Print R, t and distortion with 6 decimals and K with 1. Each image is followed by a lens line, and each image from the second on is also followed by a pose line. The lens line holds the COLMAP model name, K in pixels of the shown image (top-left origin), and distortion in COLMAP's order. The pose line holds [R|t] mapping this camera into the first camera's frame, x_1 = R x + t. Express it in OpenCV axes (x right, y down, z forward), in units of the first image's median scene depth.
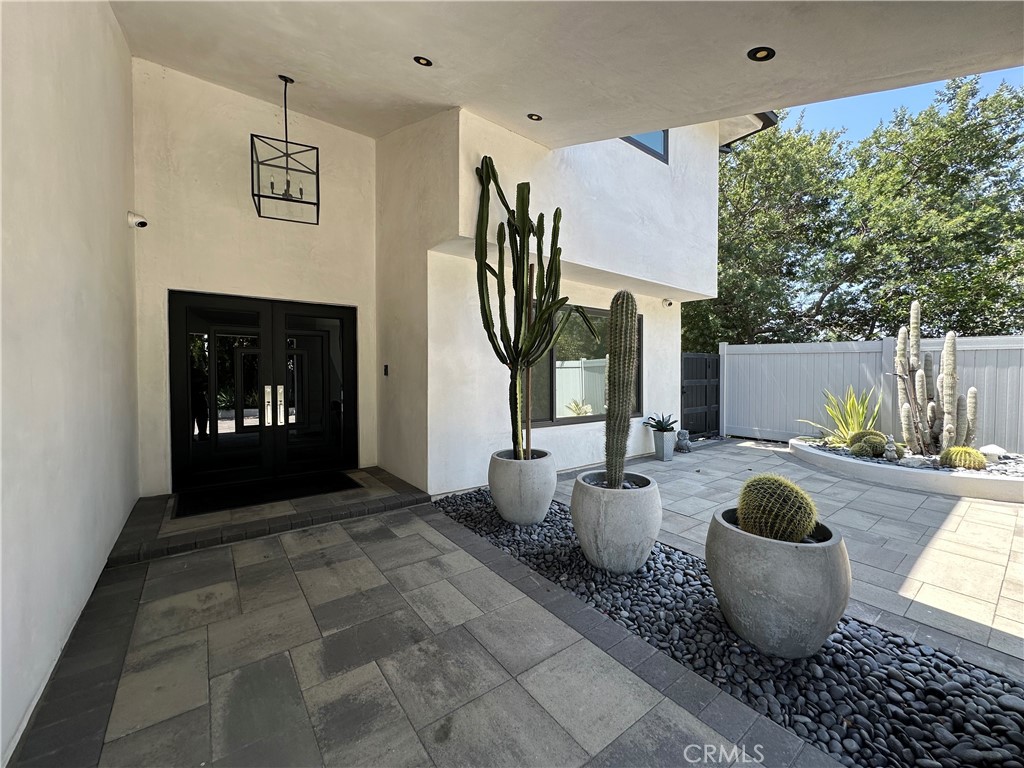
lens RADIAL K [[408.3, 0, 508.1], [0, 408.3, 381.8], [0, 0, 1]] dist [0.000352, 0.000061]
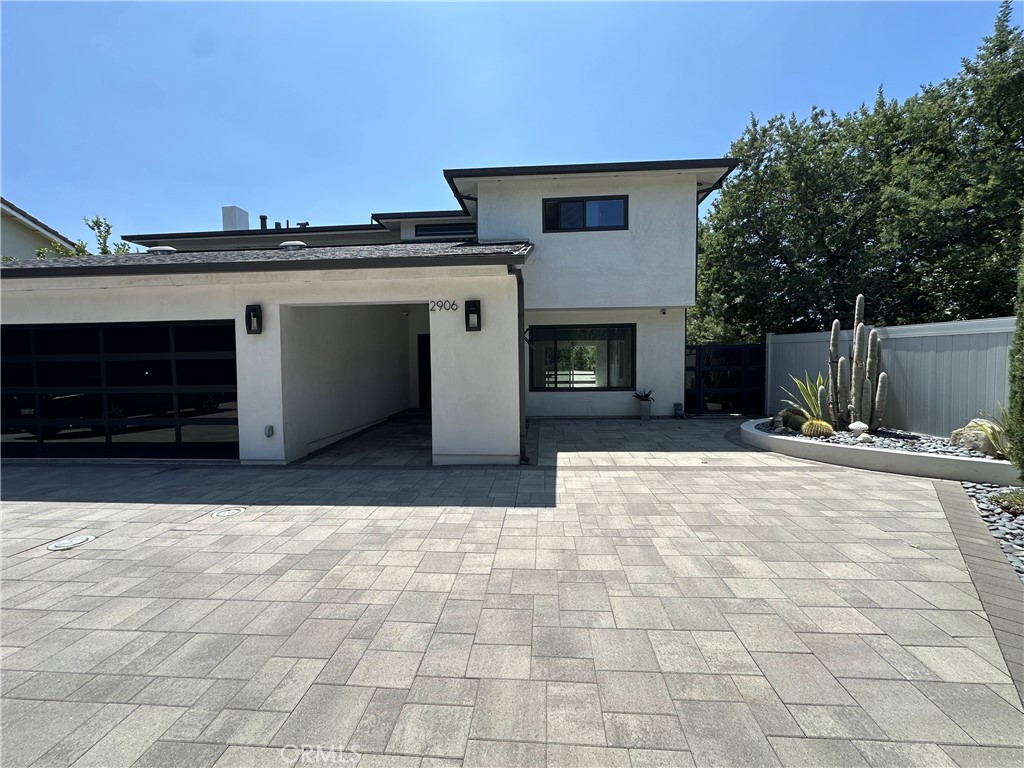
lens RADIAL K [[410.2, 0, 512.1], [0, 410.2, 378.1], [0, 0, 1]] dist [-0.001173, -0.000128]
pose [[0.757114, 0.013419, -0.653144, 1.099076], [0.004475, 0.999659, 0.025725, -0.002108], [0.653267, -0.022399, 0.756796, -0.506632]]
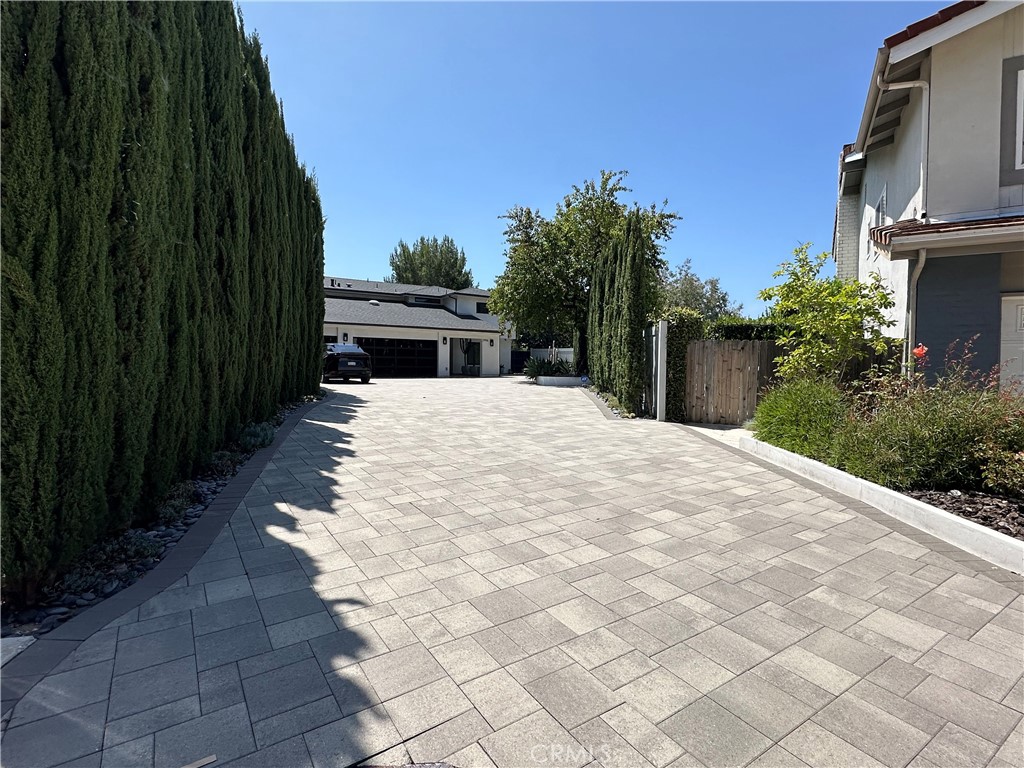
lens RADIAL K [[521.9, 0, 512.0], [0, 521.9, 384.0], [0, 0, 1]] dist [-0.001232, -0.000292]
pose [[0.998693, 0.006743, -0.050660, 0.887832], [-0.005854, 0.999826, 0.017686, 0.220396], [0.050771, -0.017366, 0.998559, -5.534487]]
